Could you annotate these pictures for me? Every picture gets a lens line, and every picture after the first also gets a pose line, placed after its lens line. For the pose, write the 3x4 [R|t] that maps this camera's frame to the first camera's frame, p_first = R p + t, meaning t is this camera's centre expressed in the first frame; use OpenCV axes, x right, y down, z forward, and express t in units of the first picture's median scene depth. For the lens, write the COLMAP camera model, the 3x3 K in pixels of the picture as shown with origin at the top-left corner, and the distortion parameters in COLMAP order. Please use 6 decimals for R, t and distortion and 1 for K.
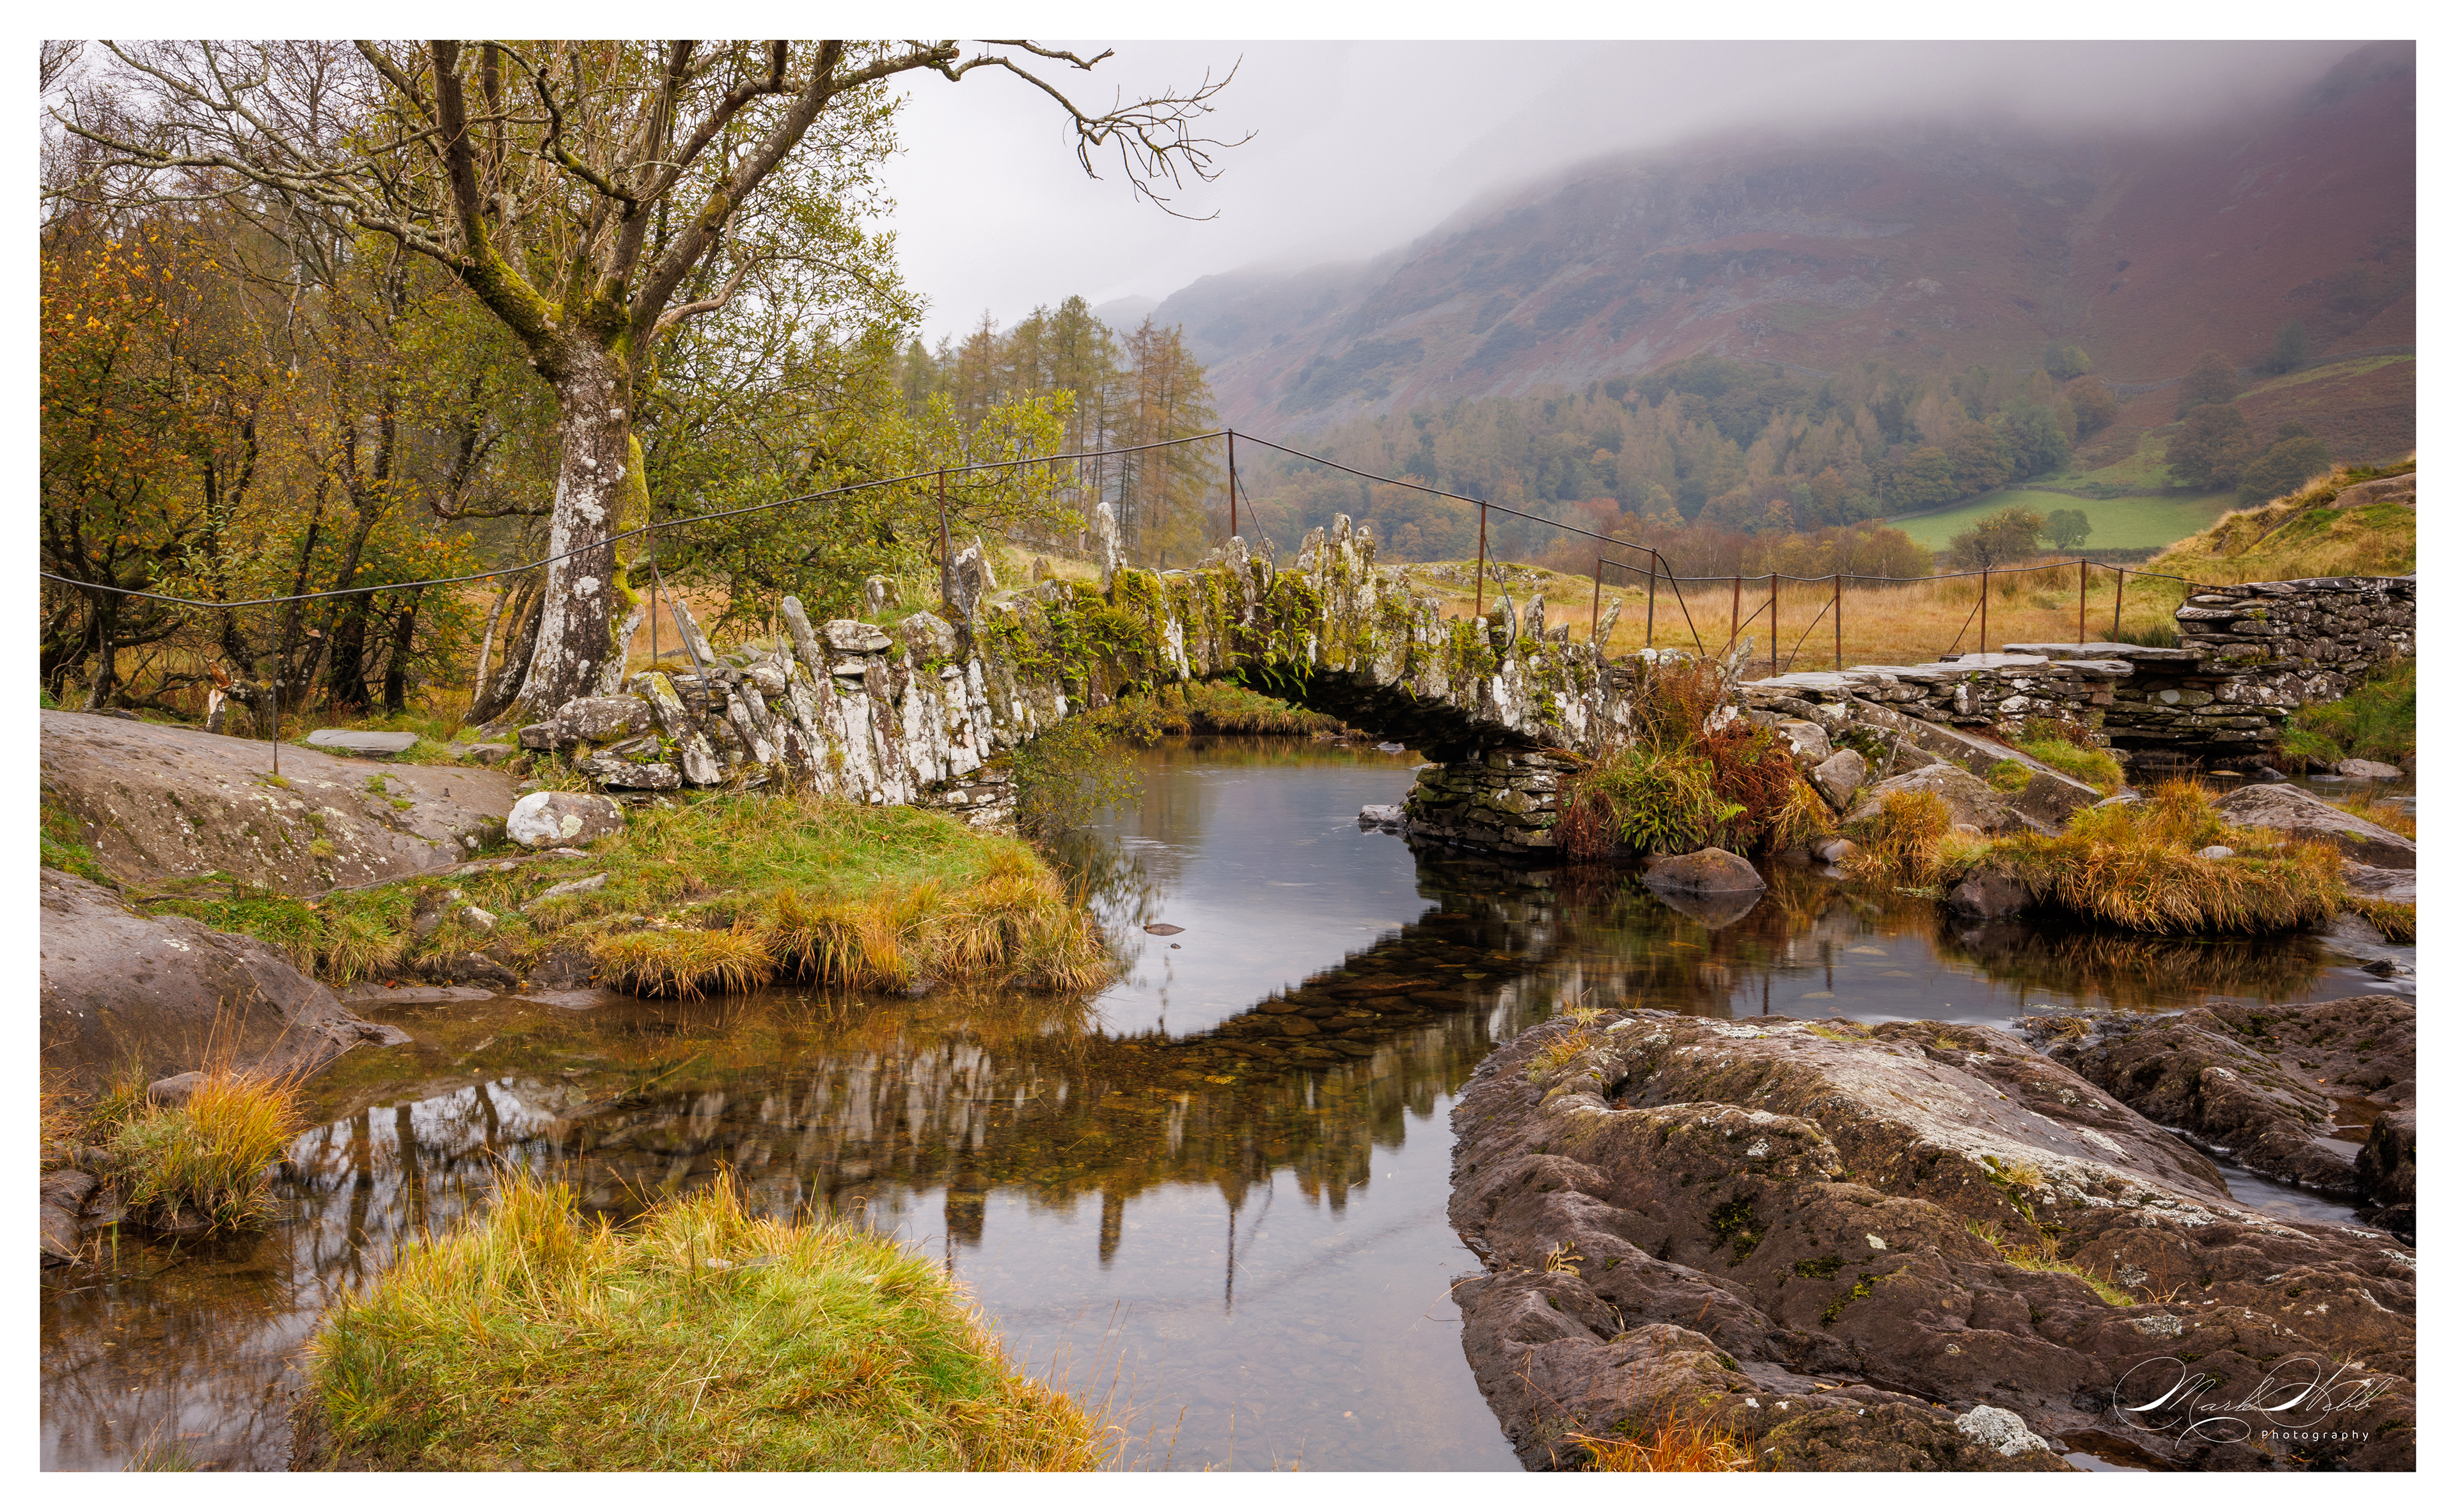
lens RADIAL K [[2043.3, 0, 1228.4], [0, 2043.3, 701.0], [0, 0, 1]] dist [-0.005504, -0.002087]
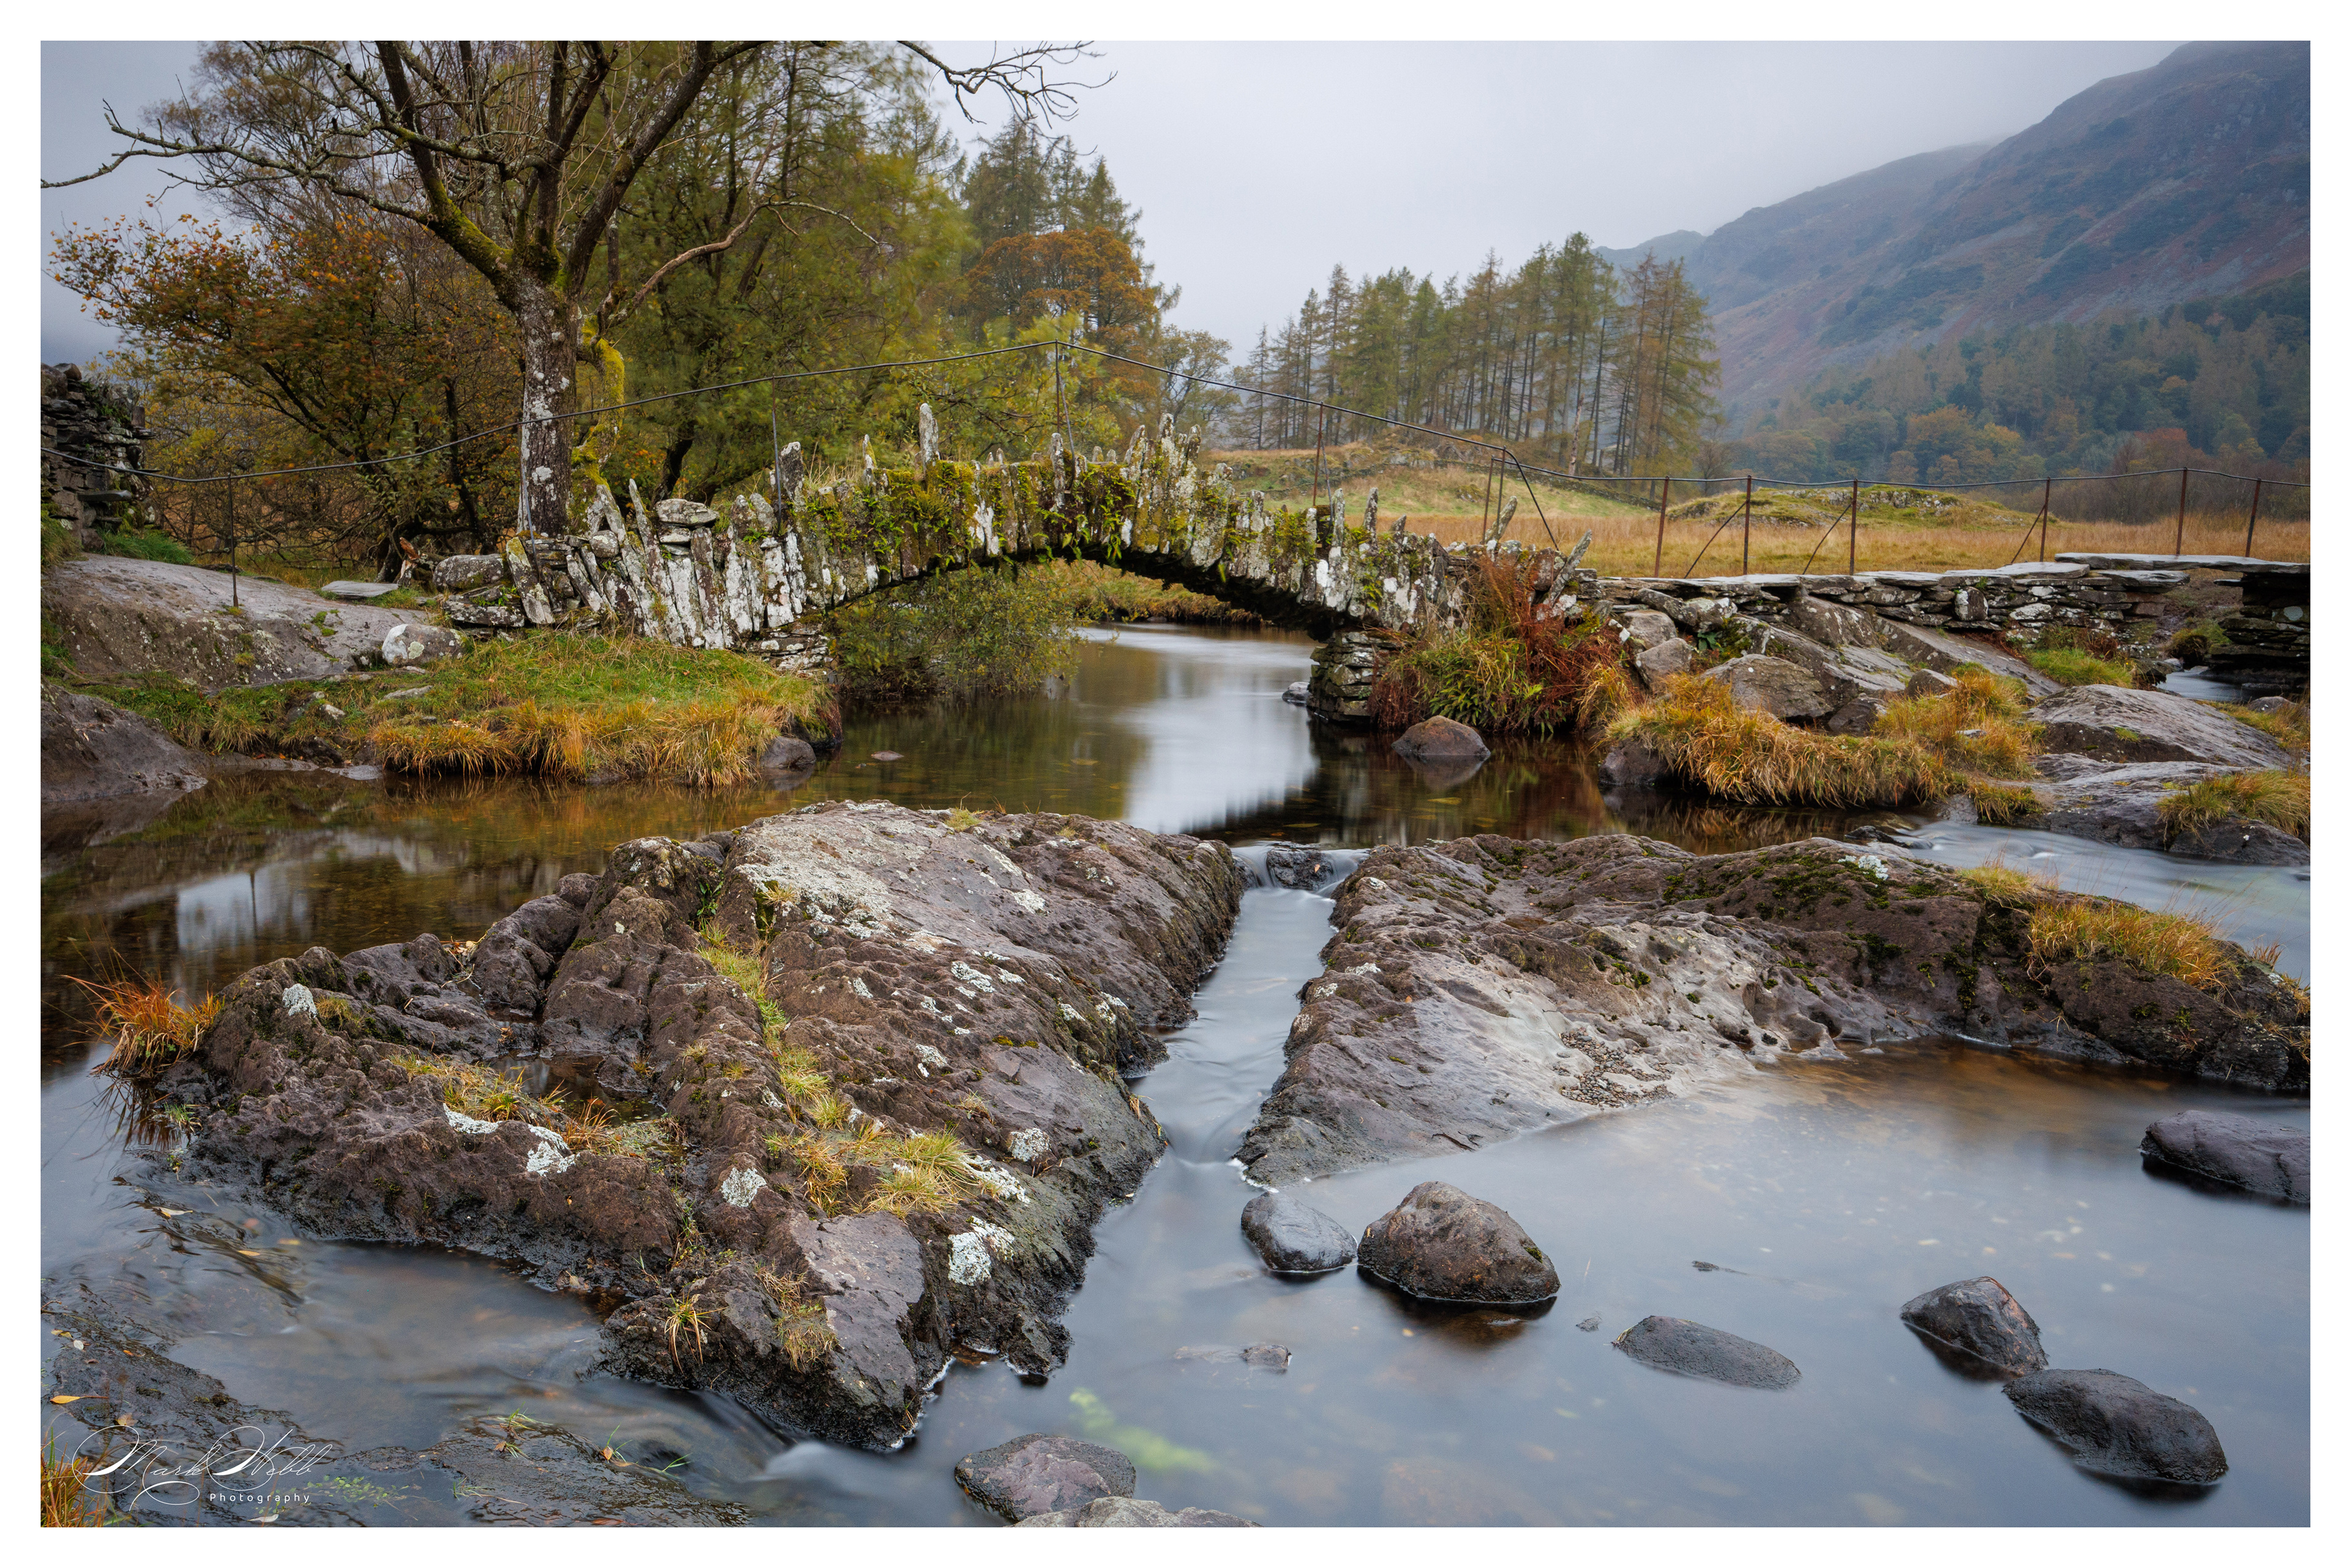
lens RADIAL K [[1906.2, 0, 1175.5], [0, 1906.2, 784.0], [0, 0, 1]] dist [-0.009422, 0.007518]
pose [[0.951620, 0.049610, -0.303246, 0.403386], [-0.024399, 0.995964, 0.086368, 0.022503], [0.306307, -0.074791, 0.948990, -0.019881]]
